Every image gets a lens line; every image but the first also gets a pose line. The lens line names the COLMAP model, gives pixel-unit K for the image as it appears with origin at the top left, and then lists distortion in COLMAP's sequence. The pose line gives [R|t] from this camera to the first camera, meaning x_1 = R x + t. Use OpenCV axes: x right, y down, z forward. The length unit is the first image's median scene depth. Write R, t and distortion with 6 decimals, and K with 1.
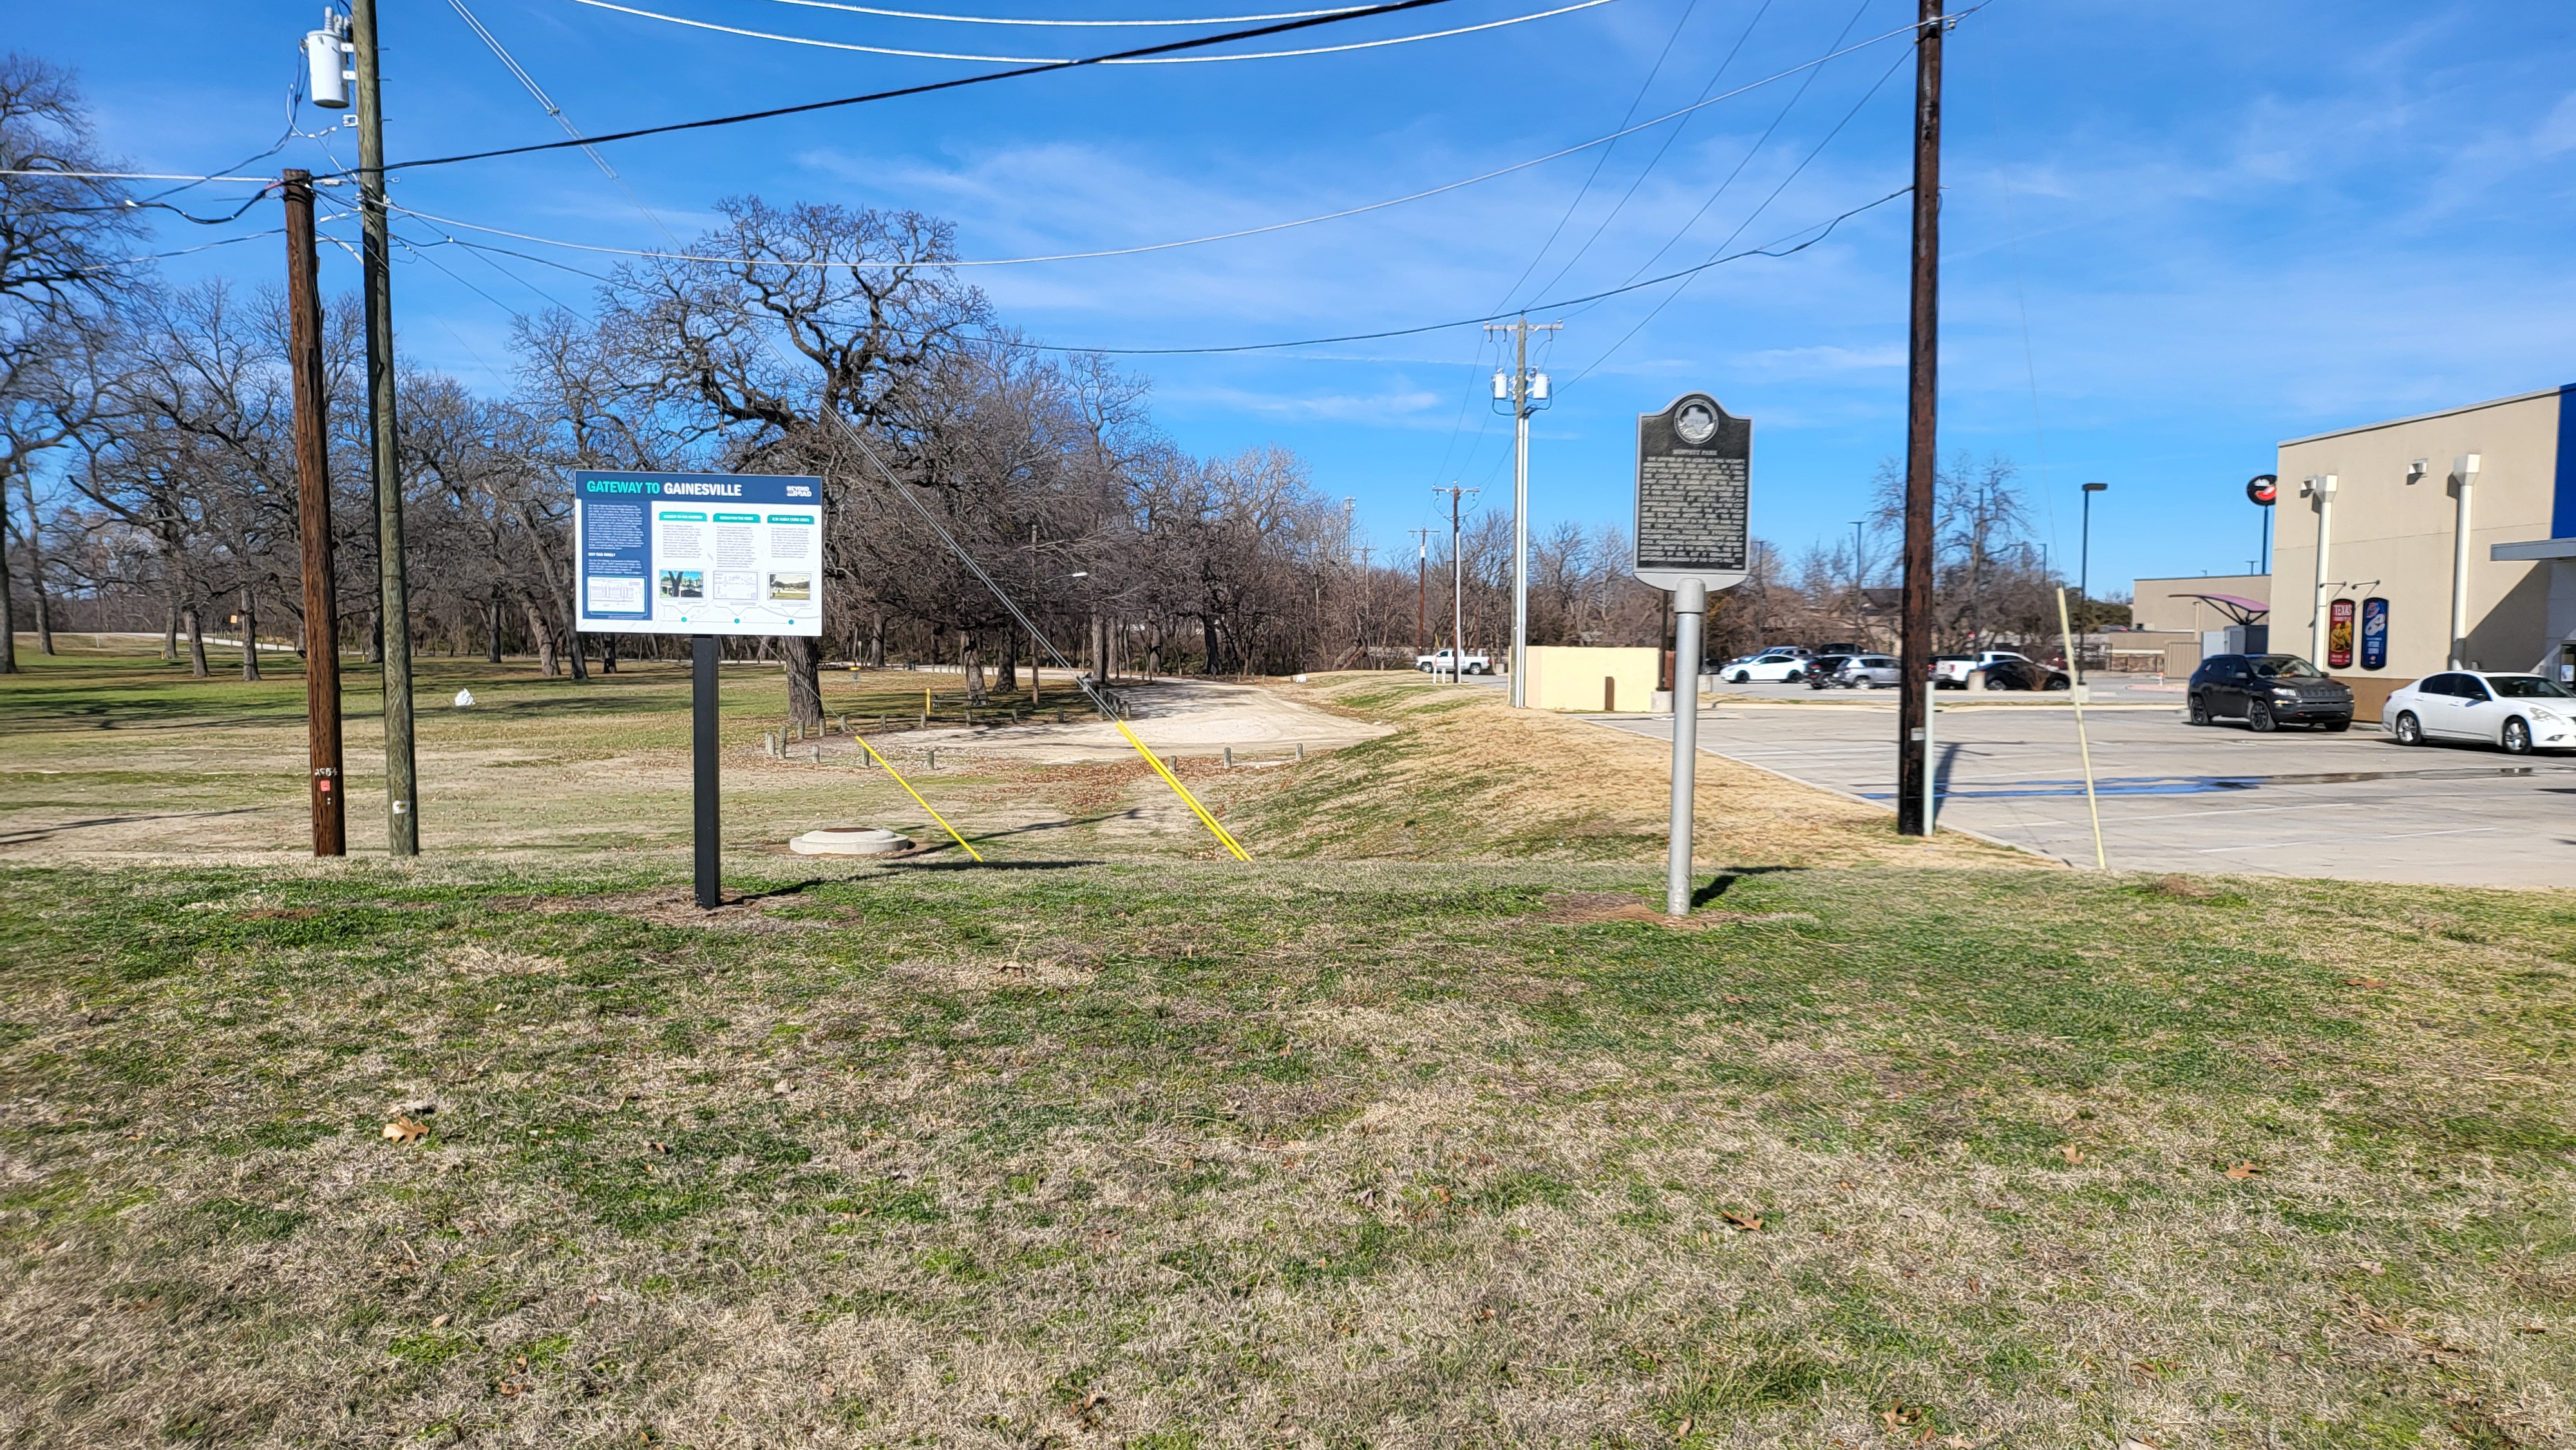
lens RADIAL K [[1852.8, 0, 1288.0], [0, 1852.8, 725.0], [0, 0, 1]] dist [0.063944, -0.057039]
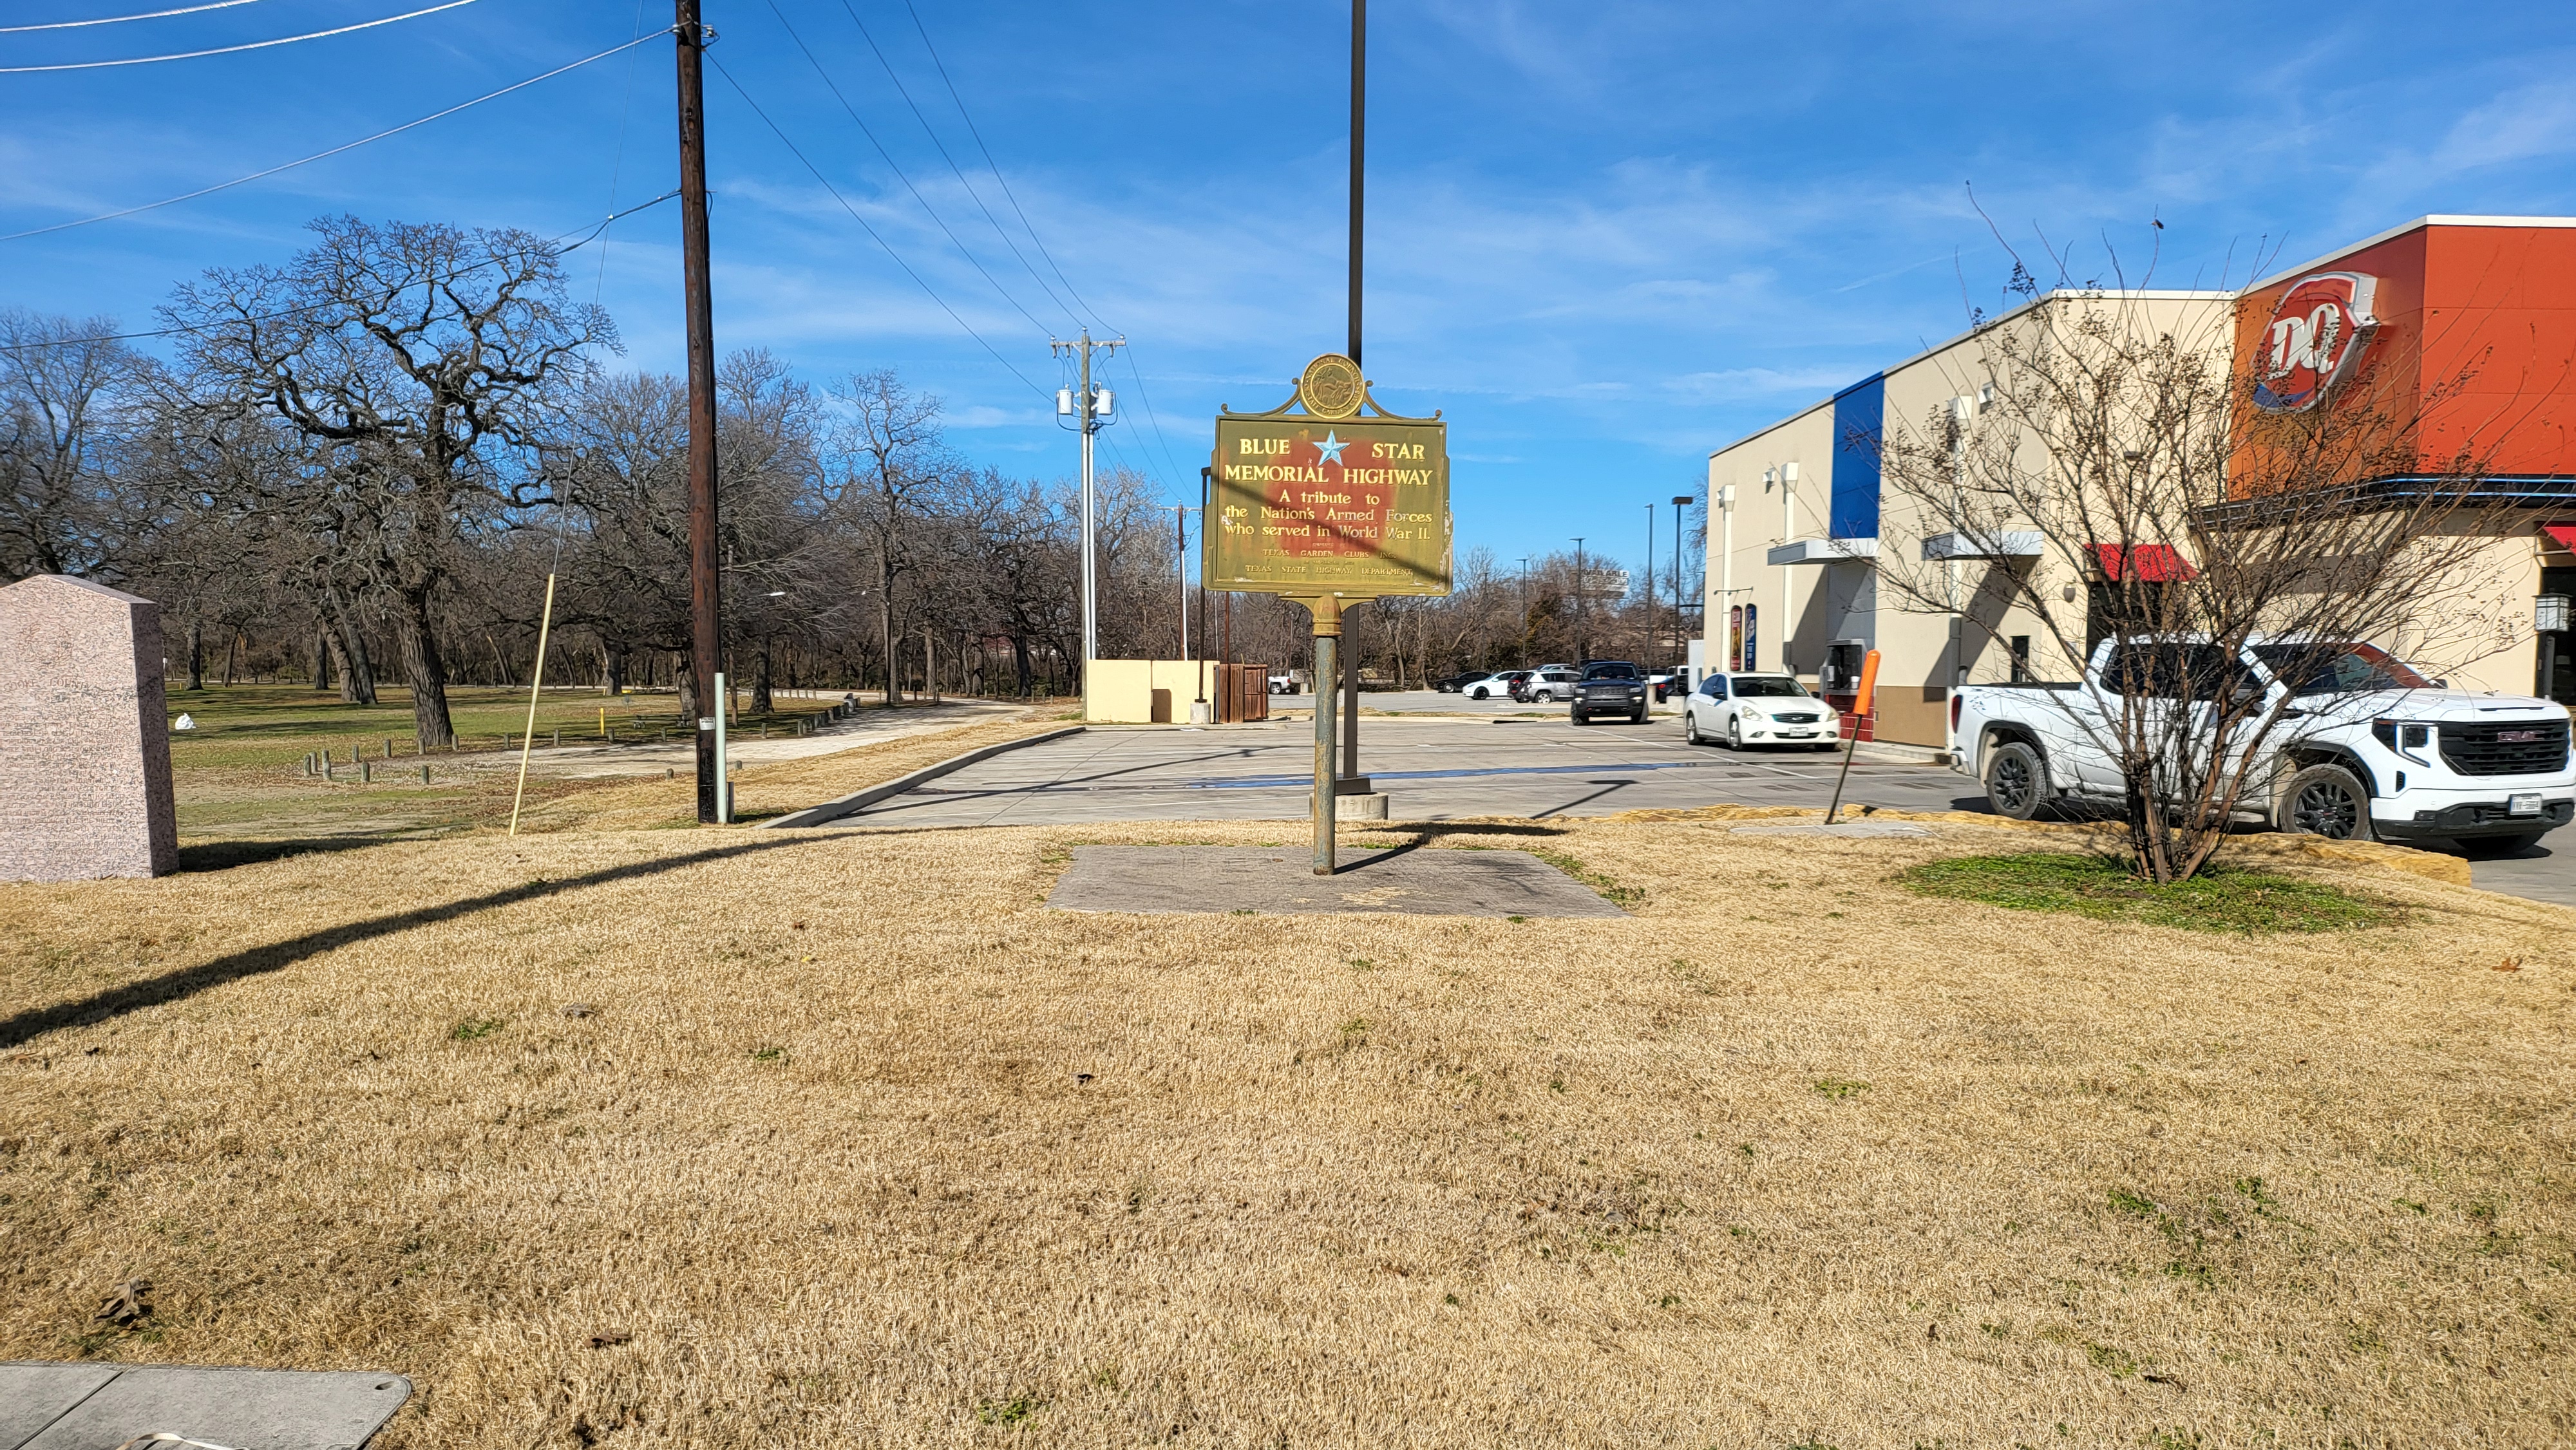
lens RADIAL K [[1845.1, 0, 1348.0], [0, 1845.1, 760.2], [0, 0, 1]] dist [0.066441, -0.071651]
pose [[0.999975, -0.007066, 0.000956, 0.180802], [0.007061, 0.999964, 0.004683, 0.005747], [-0.000989, -0.004676, 0.999989, -0.004241]]
